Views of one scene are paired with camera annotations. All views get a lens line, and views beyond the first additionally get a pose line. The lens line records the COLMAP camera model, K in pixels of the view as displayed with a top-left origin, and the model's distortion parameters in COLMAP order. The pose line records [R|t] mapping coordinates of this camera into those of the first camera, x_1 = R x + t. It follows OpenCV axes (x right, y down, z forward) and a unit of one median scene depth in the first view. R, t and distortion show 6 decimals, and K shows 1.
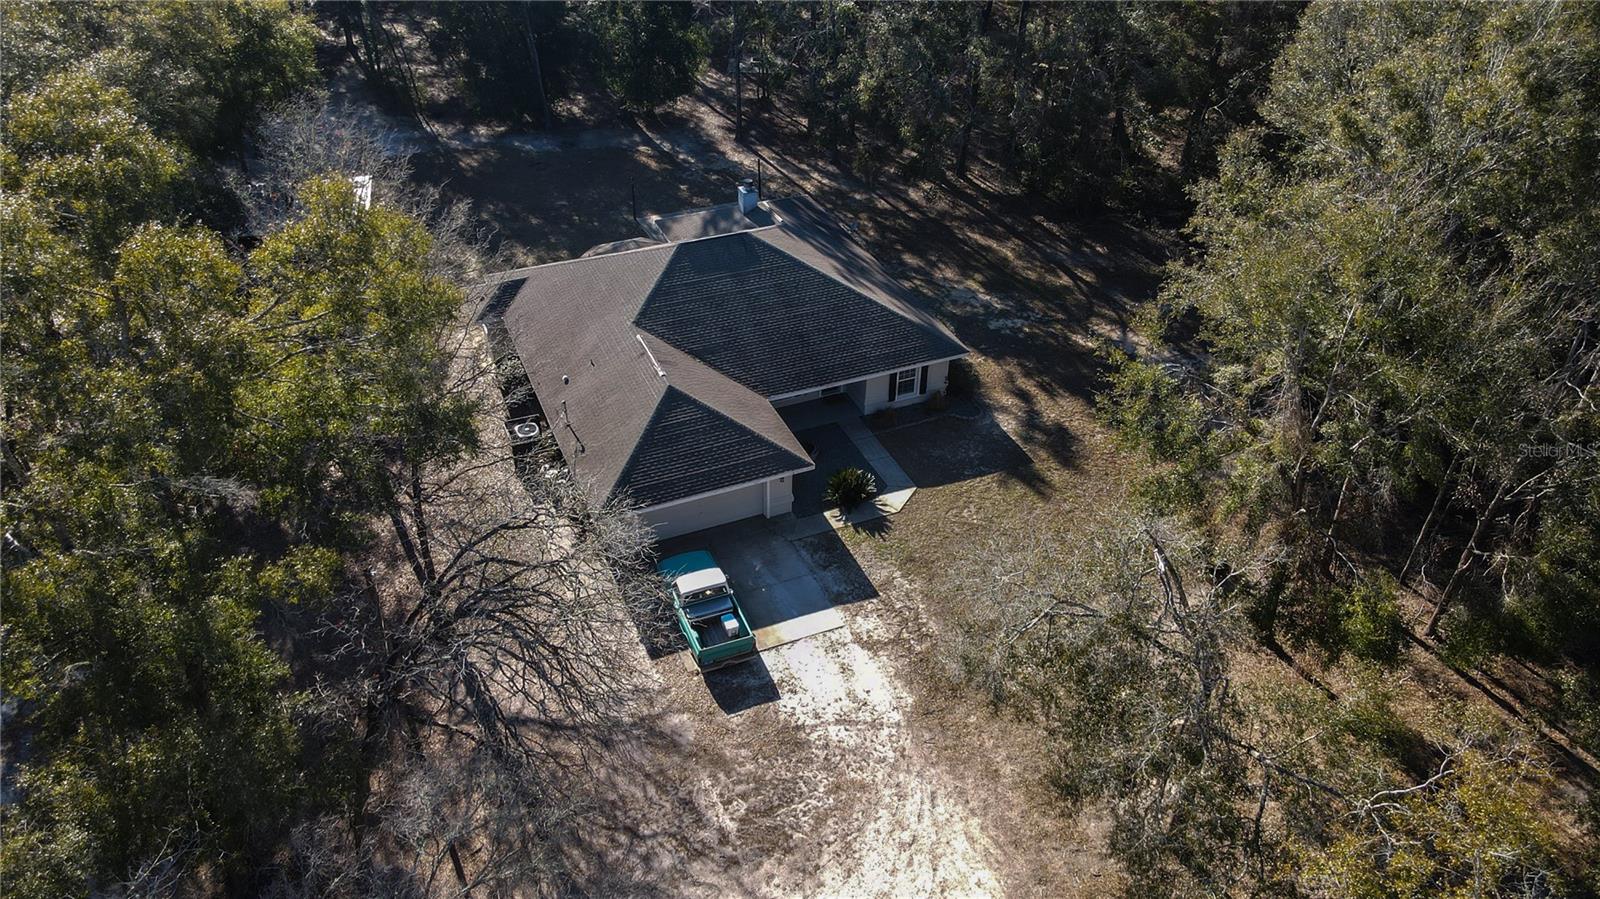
lens RADIAL K [[1182.3, 0, 794.6], [0, 1182.3, 453.6], [0, 0, 1]] dist [-0.002345, 0.006803]
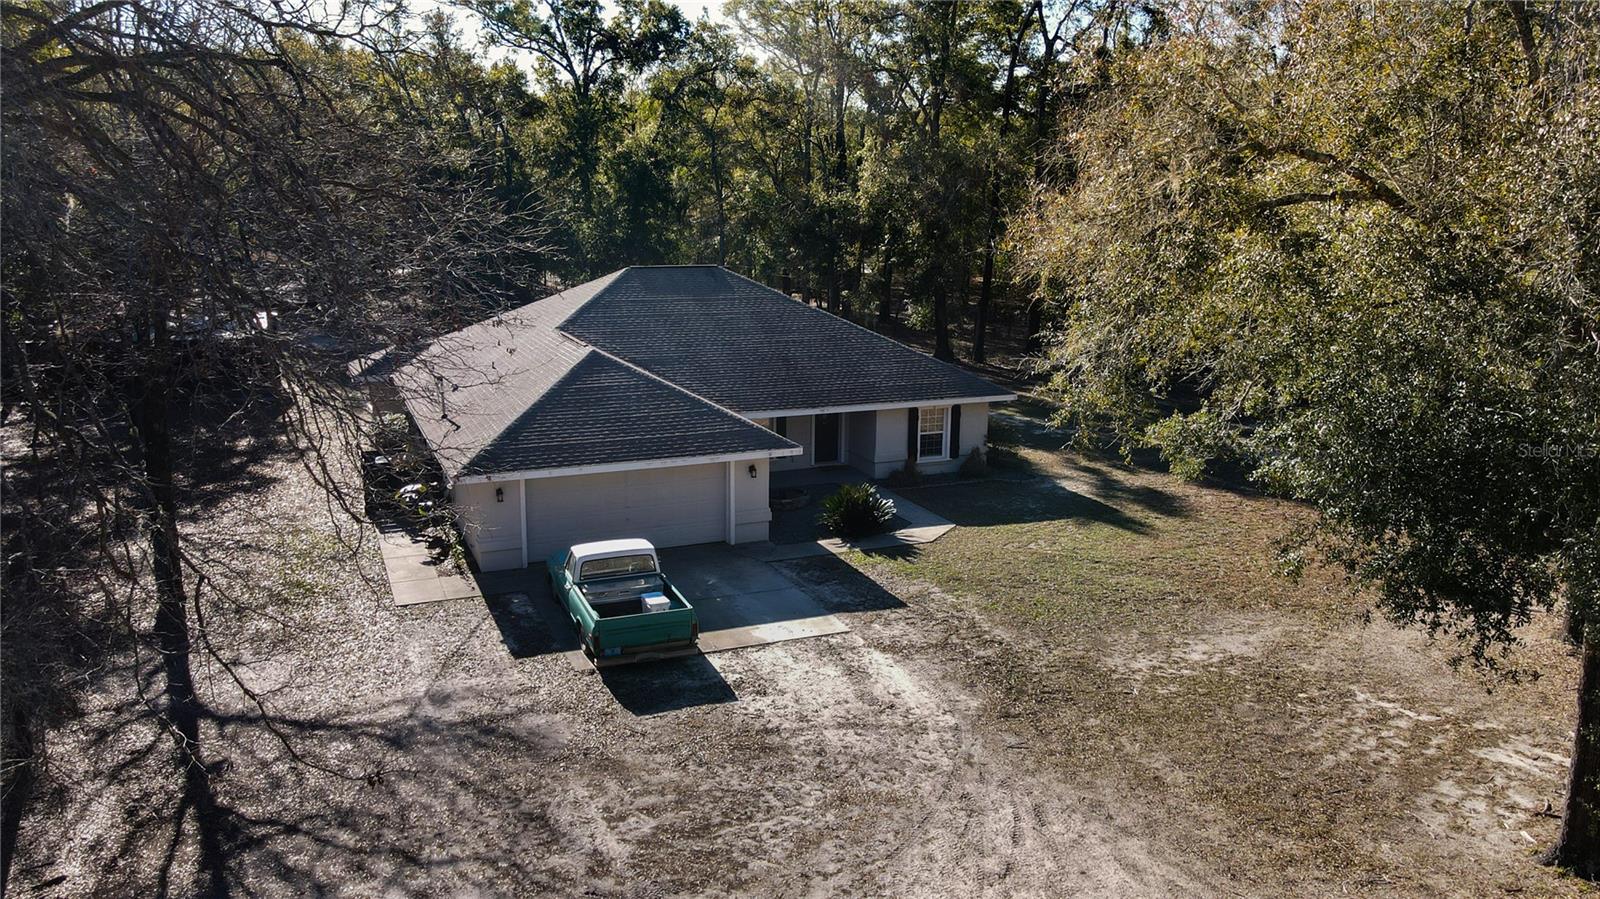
lens RADIAL K [[1182.3, 0, 791.0], [0, 1182.3, 454.5], [0, 0, 1]] dist [-0.002345, 0.006803]
pose [[0.999978, -0.003482, -0.005649, 0.015407], [0.000948, 0.917508, -0.397716, 0.297639], [0.006568, 0.397702, 0.917491, 0.418692]]
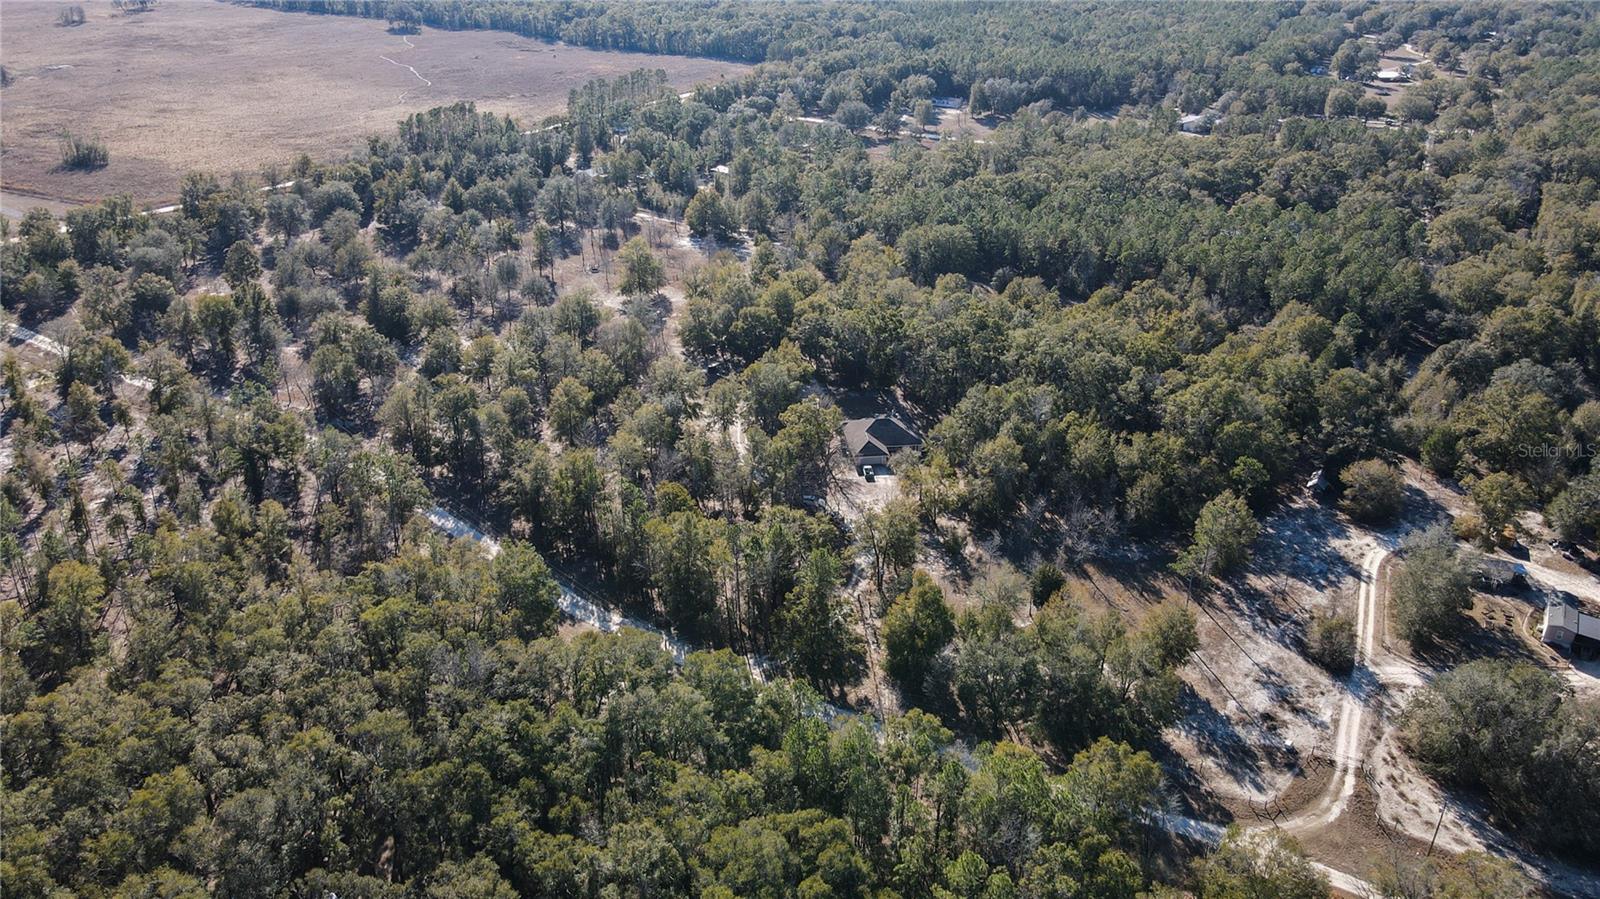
lens RADIAL K [[1182.3, 0, 799.0], [0, 1182.3, 449.3], [0, 0, 1]] dist [-0.002345, 0.006803]
pose [[0.962033, 0.120351, -0.244966, 1.151298], [-0.160829, 0.975124, -0.152533, 1.072763], [0.220515, 0.186139, 0.957458, -5.407035]]
